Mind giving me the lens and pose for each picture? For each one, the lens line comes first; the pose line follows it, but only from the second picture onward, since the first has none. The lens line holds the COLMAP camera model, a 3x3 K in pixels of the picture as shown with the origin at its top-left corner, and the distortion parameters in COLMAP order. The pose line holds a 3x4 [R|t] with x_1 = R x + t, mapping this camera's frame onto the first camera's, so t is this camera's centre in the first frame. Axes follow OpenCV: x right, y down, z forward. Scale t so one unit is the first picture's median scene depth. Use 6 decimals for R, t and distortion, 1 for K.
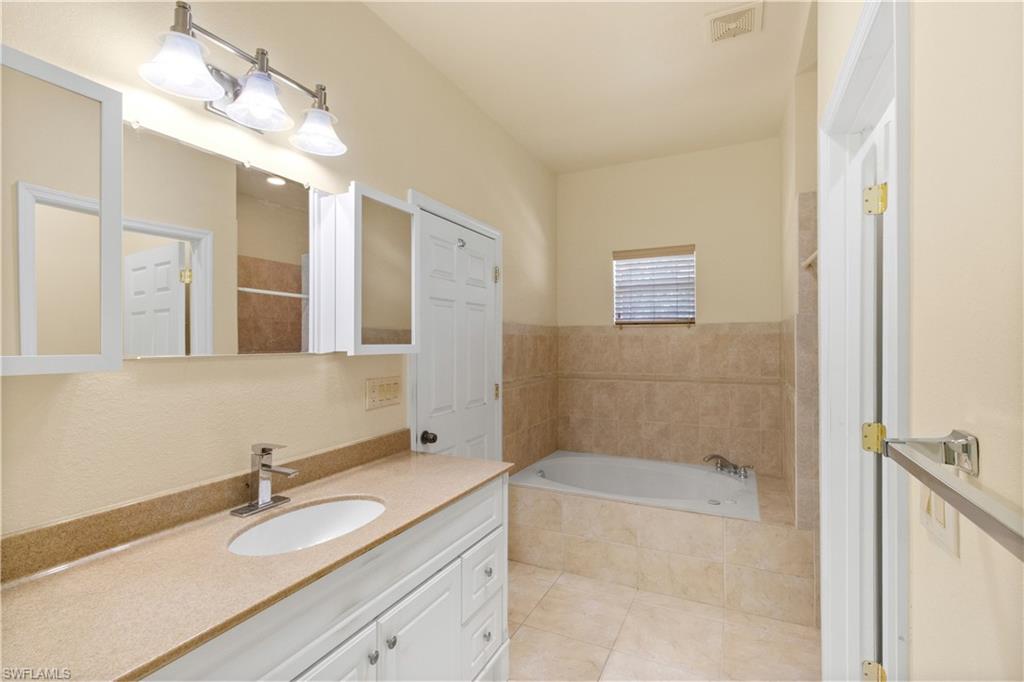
lens RADIAL K [[478.3, 0, 517.5], [0, 478.3, 331.5], [0, 0, 1]] dist [0.003475, 0.000456]
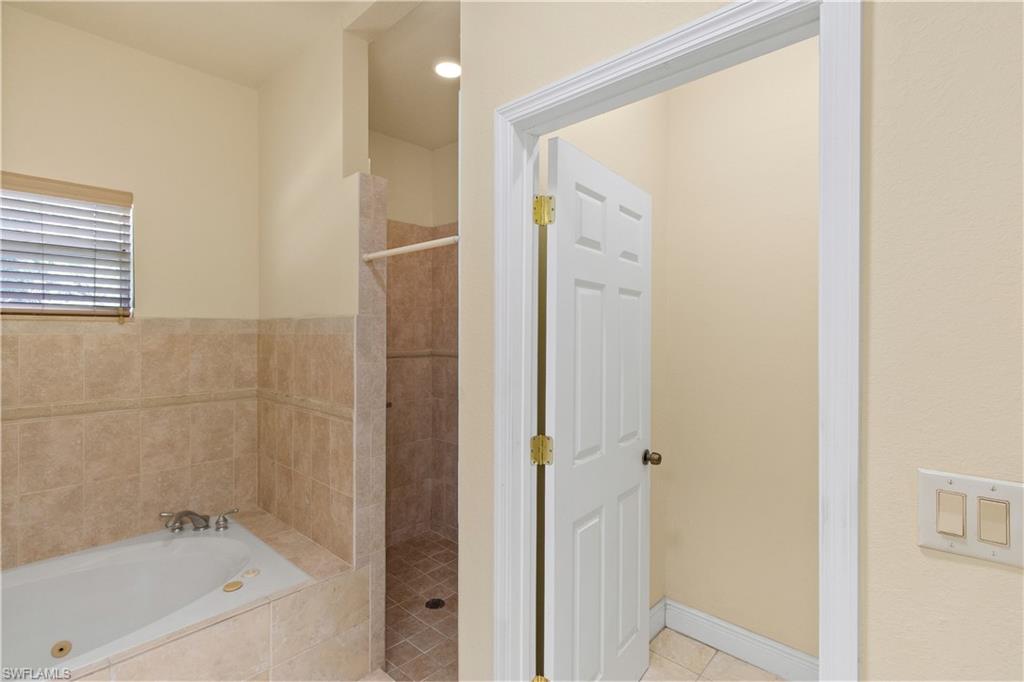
lens RADIAL K [[478.3, 0, 517.5], [0, 478.3, 331.5], [0, 0, 1]] dist [0.003475, 0.000456]
pose [[0.295024, 0.002852, 0.955486, -0.093871], [-0.021962, 0.999752, 0.003797, -0.011715], [-0.955237, -0.022104, 0.295013, 0.329969]]
